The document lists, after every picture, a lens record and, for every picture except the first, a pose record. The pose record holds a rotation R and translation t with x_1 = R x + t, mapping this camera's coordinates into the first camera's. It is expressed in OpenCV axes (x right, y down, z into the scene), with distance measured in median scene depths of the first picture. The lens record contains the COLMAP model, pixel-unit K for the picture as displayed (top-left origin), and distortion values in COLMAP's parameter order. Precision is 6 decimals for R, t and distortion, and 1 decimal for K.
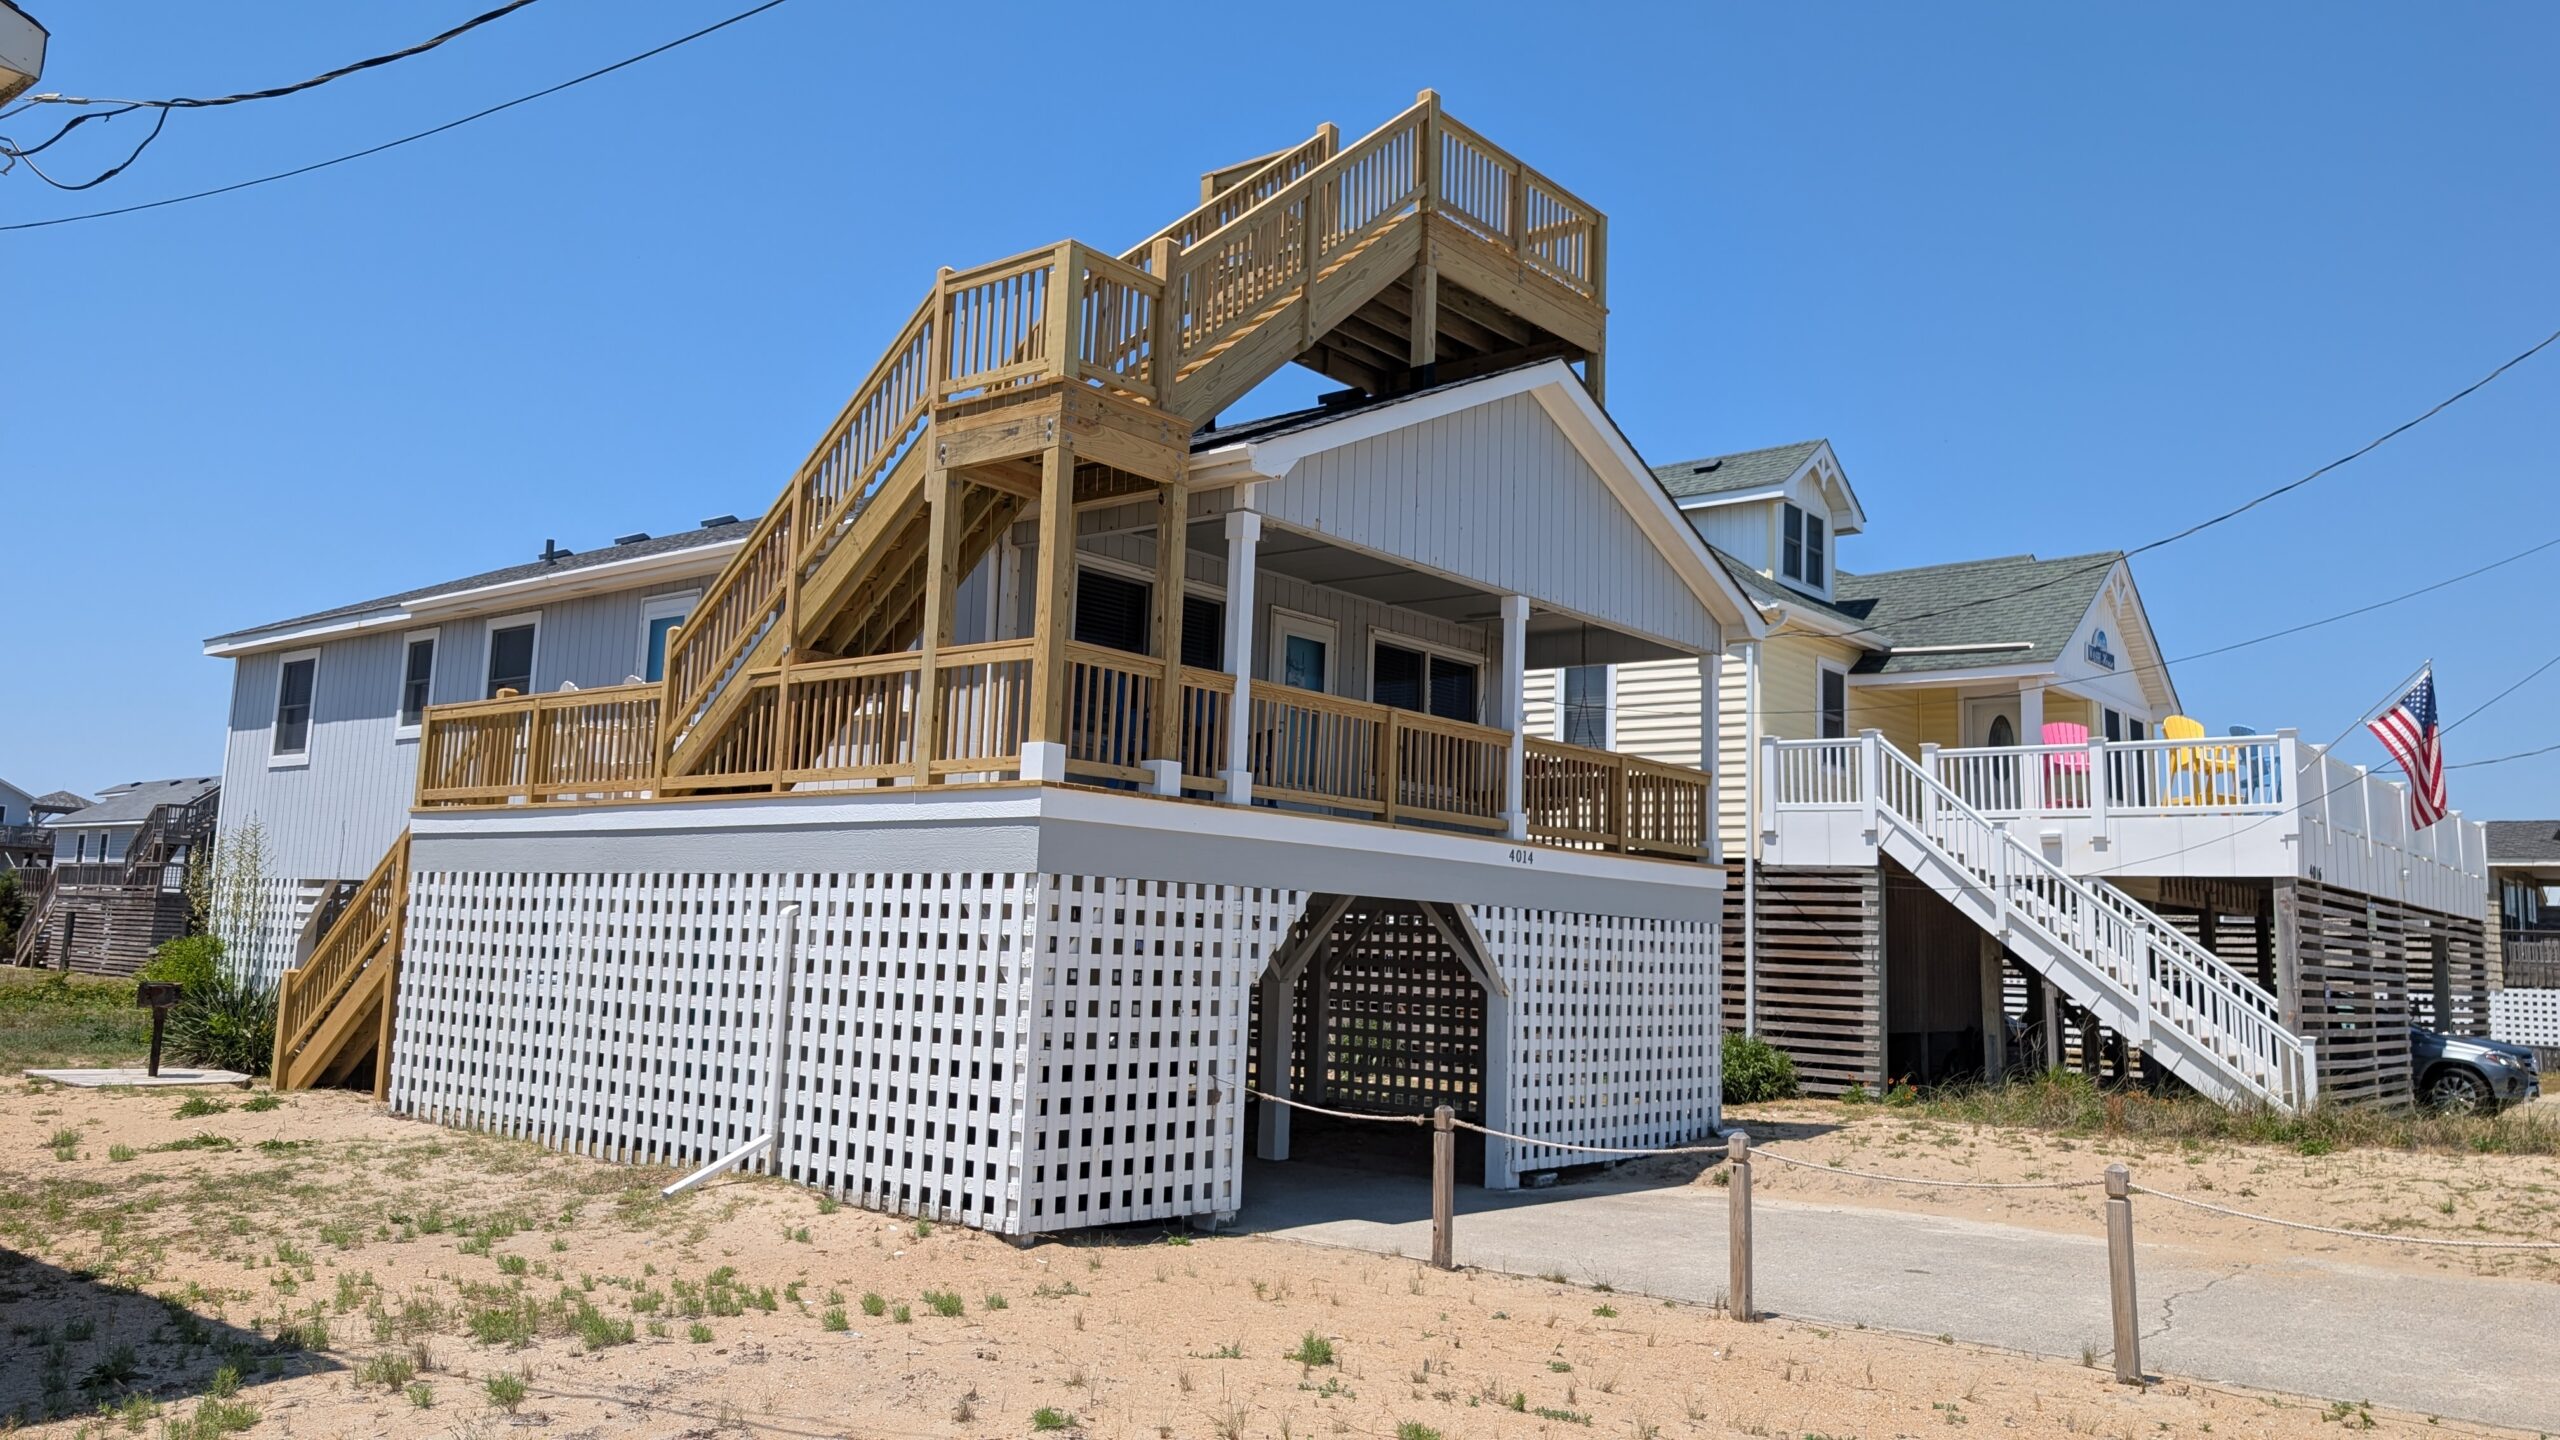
lens RADIAL K [[1907.8, 0, 1284.6], [0, 1907.8, 713.5], [0, 0, 1]] dist [0.054357, -0.066362]
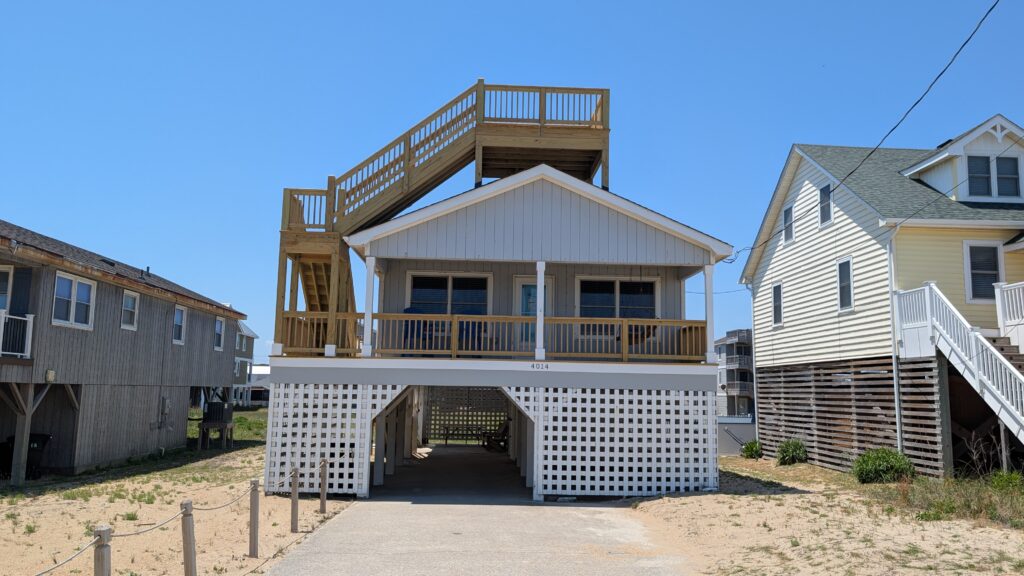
lens RADIAL K [[763.1, 0, 513.8], [0, 763.1, 285.4], [0, 0, 1]] dist [0.054357, -0.066362]
pose [[0.656307, -0.128121, -0.743536, 0.869257], [0.099753, 0.991560, -0.082808, 0.049424], [0.747870, -0.019822, 0.663549, 0.319509]]
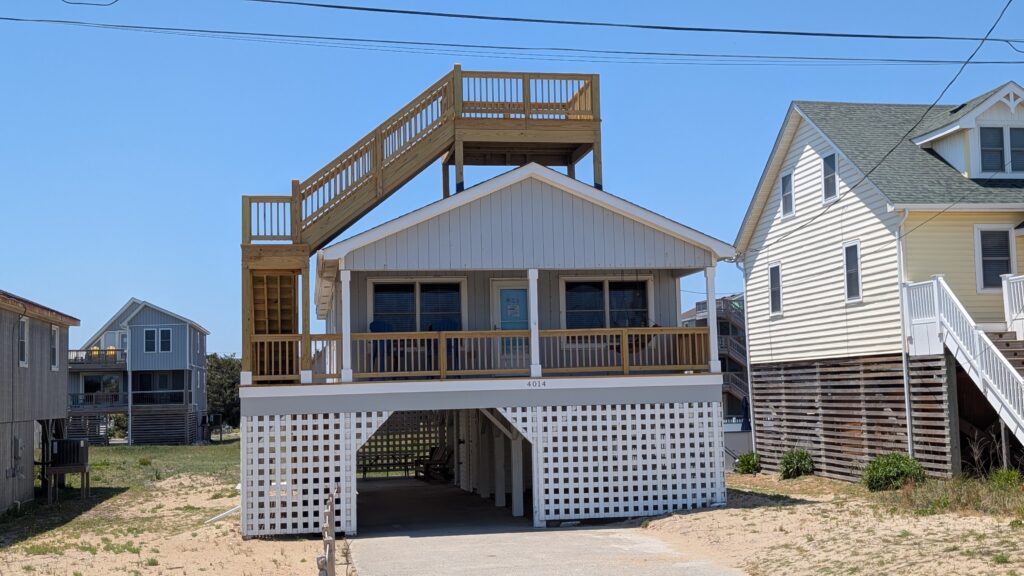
lens RADIAL K [[1213.8, 0, 512.0], [0, 1213.8, 288.0], [0, 0, 1]] dist [0.220825, -0.737285]
pose [[0.745327, -0.113110, -0.657034, 1.096557], [0.136950, 0.990462, -0.015158, -0.022299], [0.652481, -0.078683, 0.753709, -0.119489]]
